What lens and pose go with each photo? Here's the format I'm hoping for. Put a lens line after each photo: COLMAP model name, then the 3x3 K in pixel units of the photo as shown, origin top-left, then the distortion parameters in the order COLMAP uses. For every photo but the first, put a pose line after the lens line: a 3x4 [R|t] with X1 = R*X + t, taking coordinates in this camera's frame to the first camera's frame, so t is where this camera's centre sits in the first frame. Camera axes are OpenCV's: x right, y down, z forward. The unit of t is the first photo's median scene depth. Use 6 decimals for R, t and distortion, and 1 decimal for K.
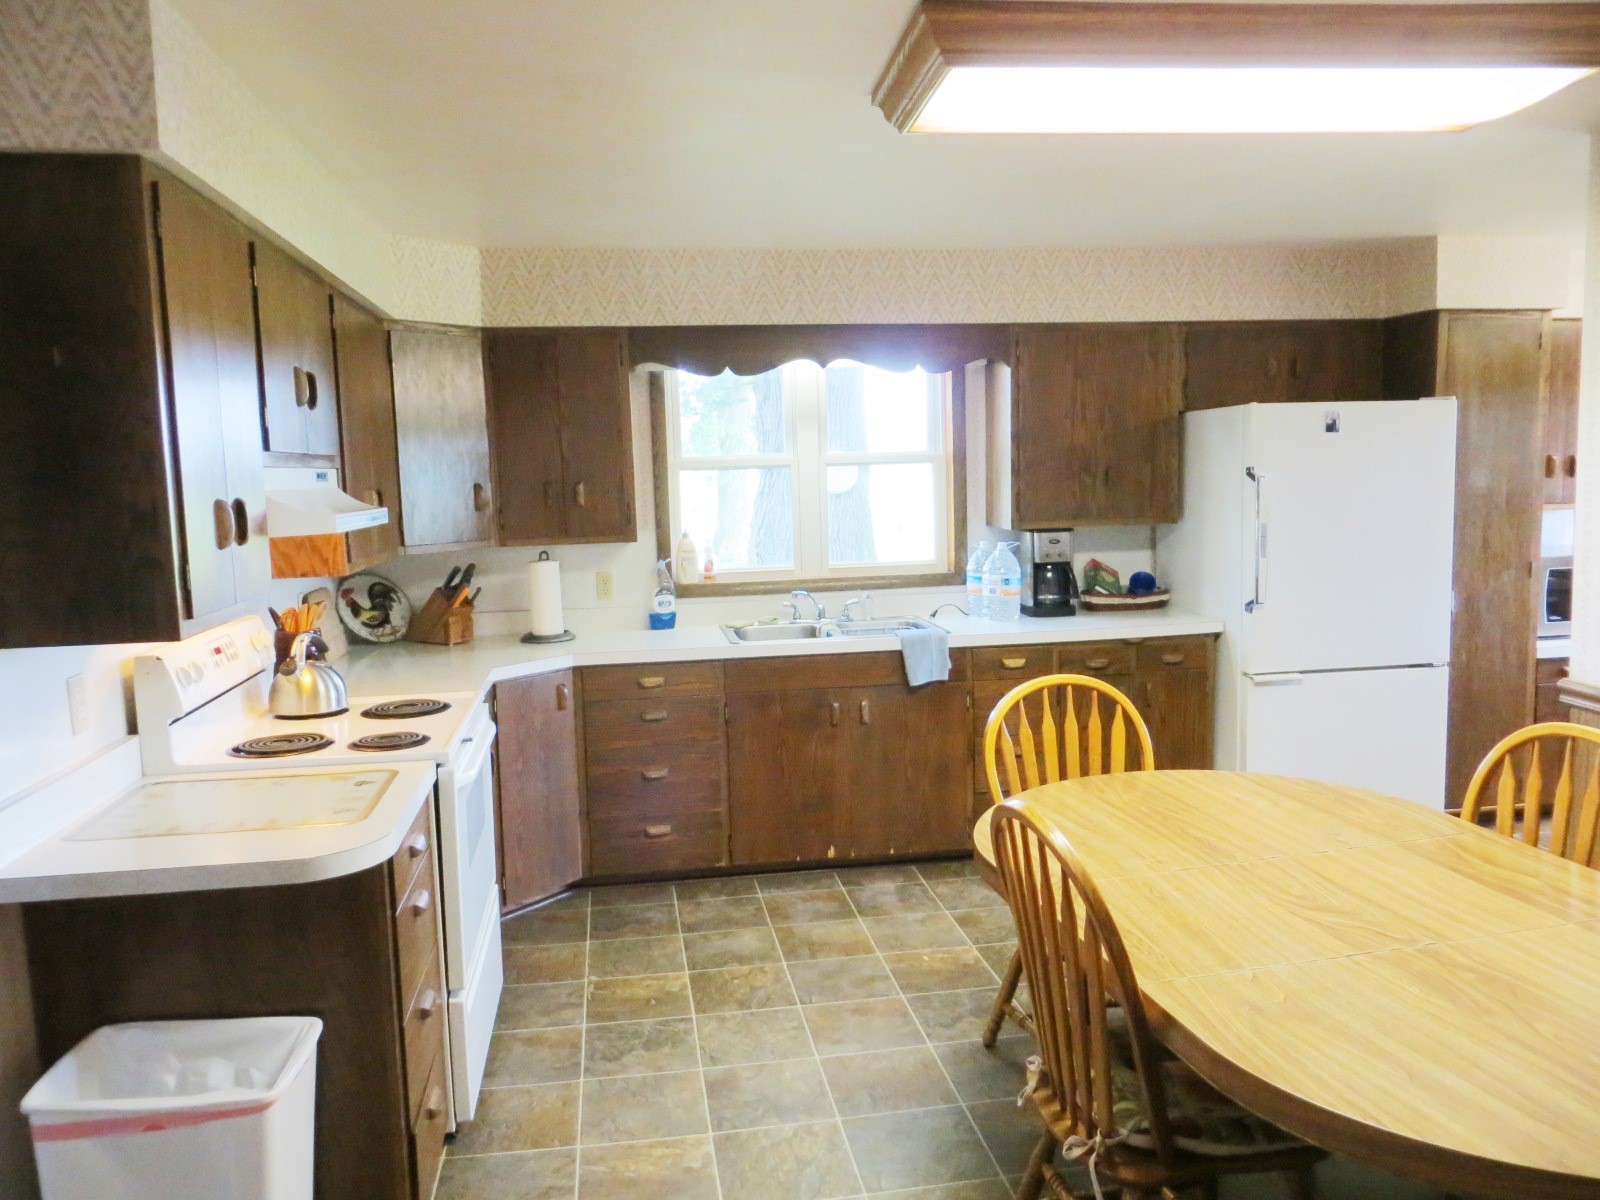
lens RADIAL K [[1196.2, 0, 791.0], [0, 1196.2, 609.3], [0, 0, 1]] dist [-0.012559, -0.005649]
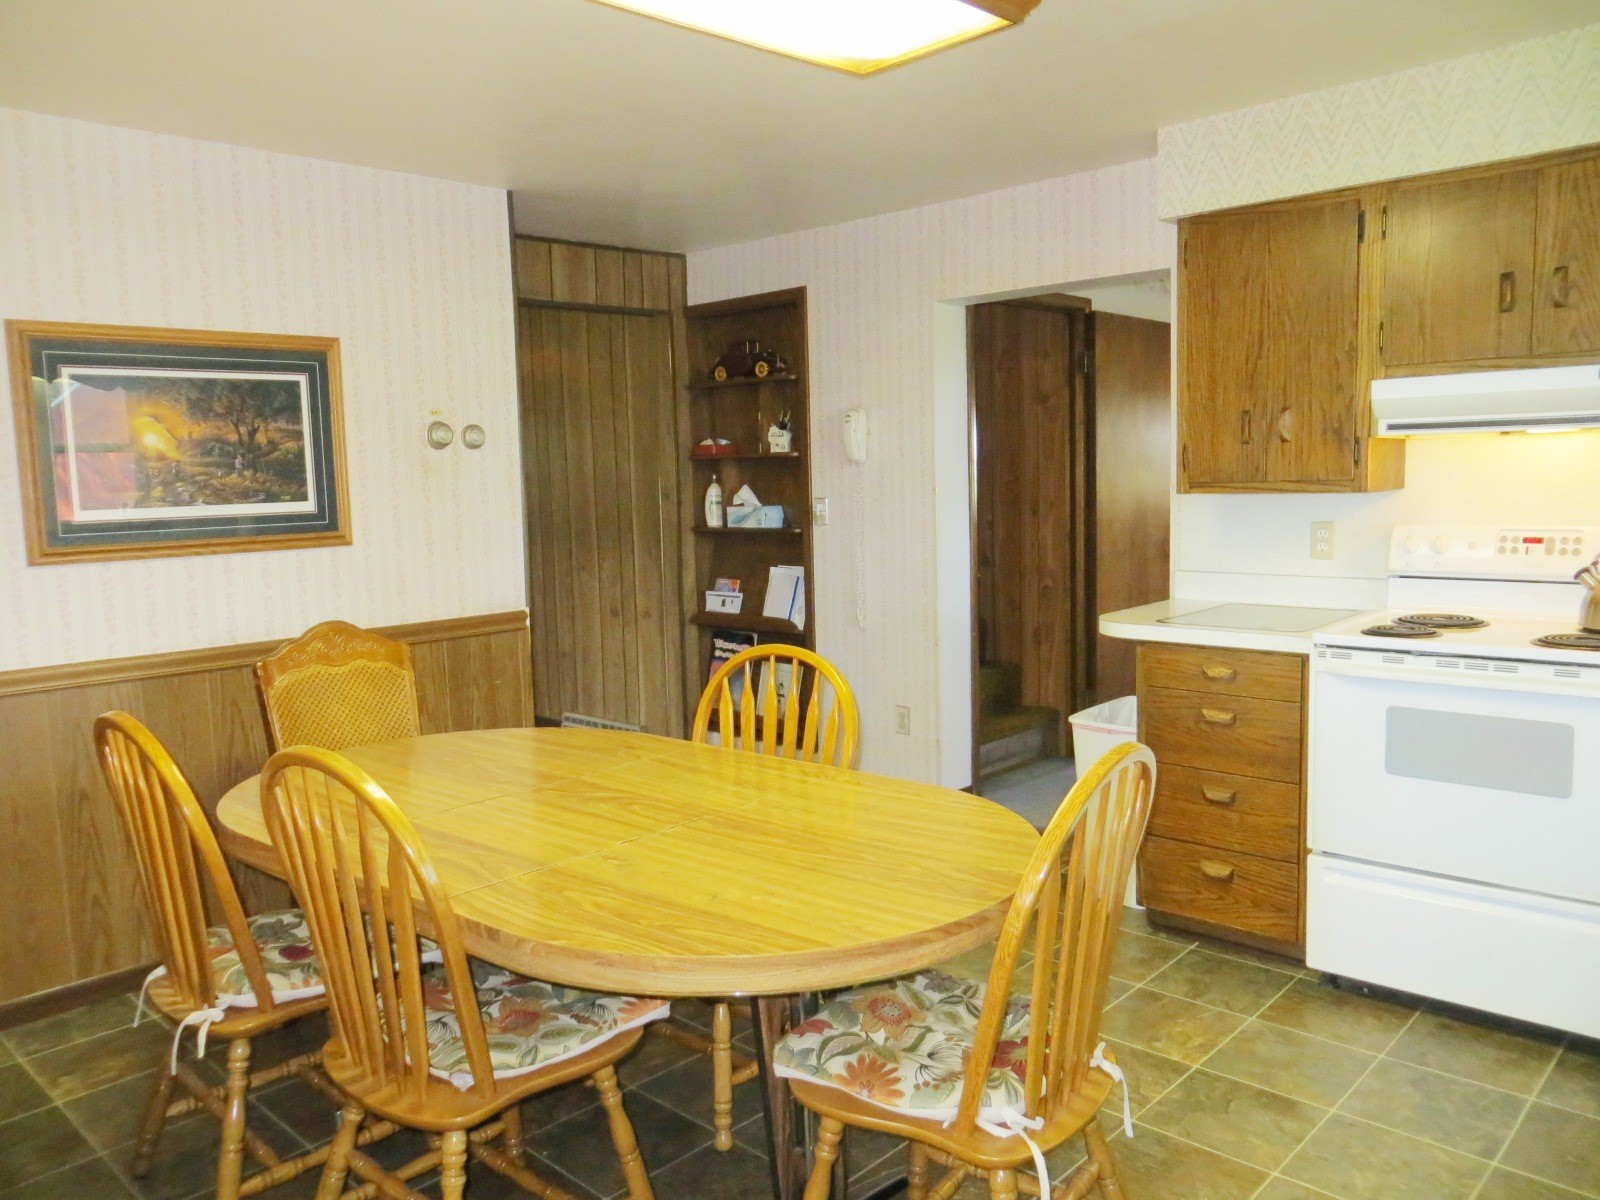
lens RADIAL K [[1196.2, 0, 796.1], [0, 1196.2, 603.7], [0, 0, 1]] dist [-0.012559, -0.005649]
pose [[-0.787986, 0.118838, -0.604115, 0.454821], [-0.018522, 0.976176, 0.216187, -0.084509], [0.615414, 0.181542, -0.767012, 0.911203]]
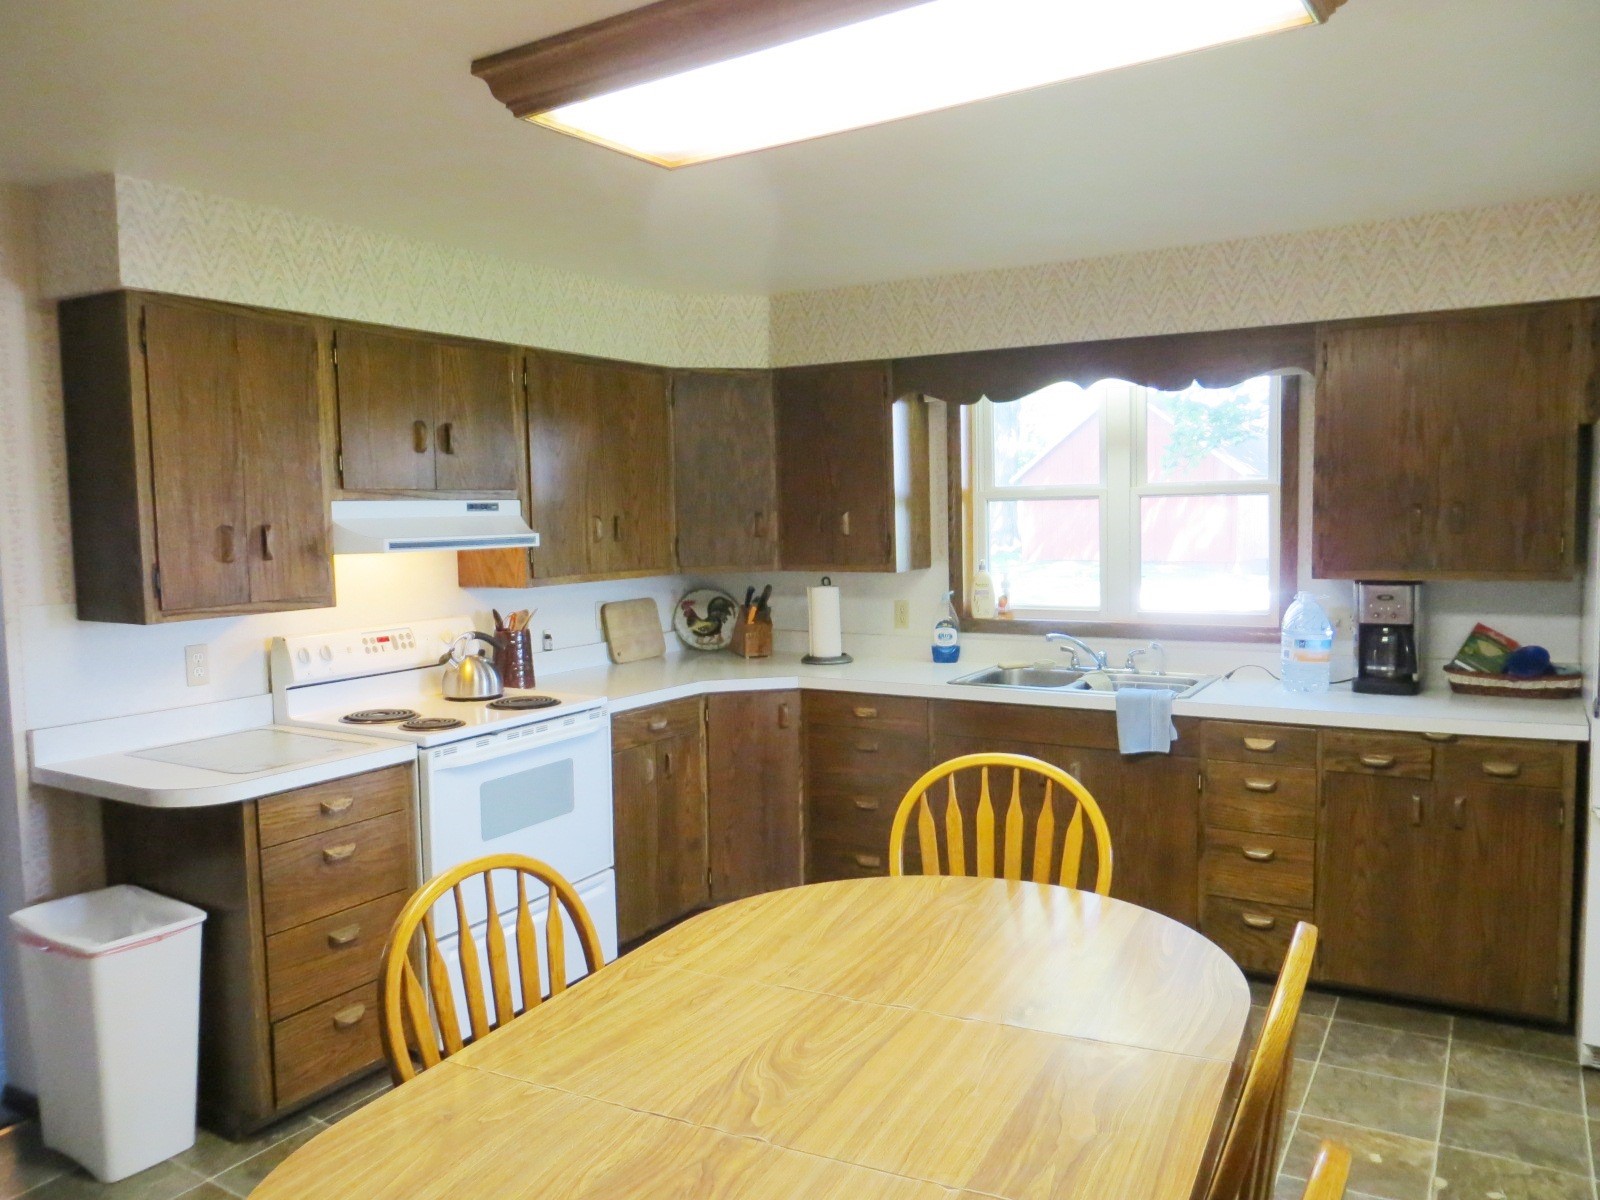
lens RADIAL K [[1196.2, 0, 789.0], [0, 1196.2, 607.2], [0, 0, 1]] dist [-0.012559, -0.005649]
pose [[0.772576, 0.065627, -0.631521, 0.438784], [-0.075327, 0.997093, 0.011466, -0.032174], [0.630438, 0.038712, 0.775274, 0.170492]]
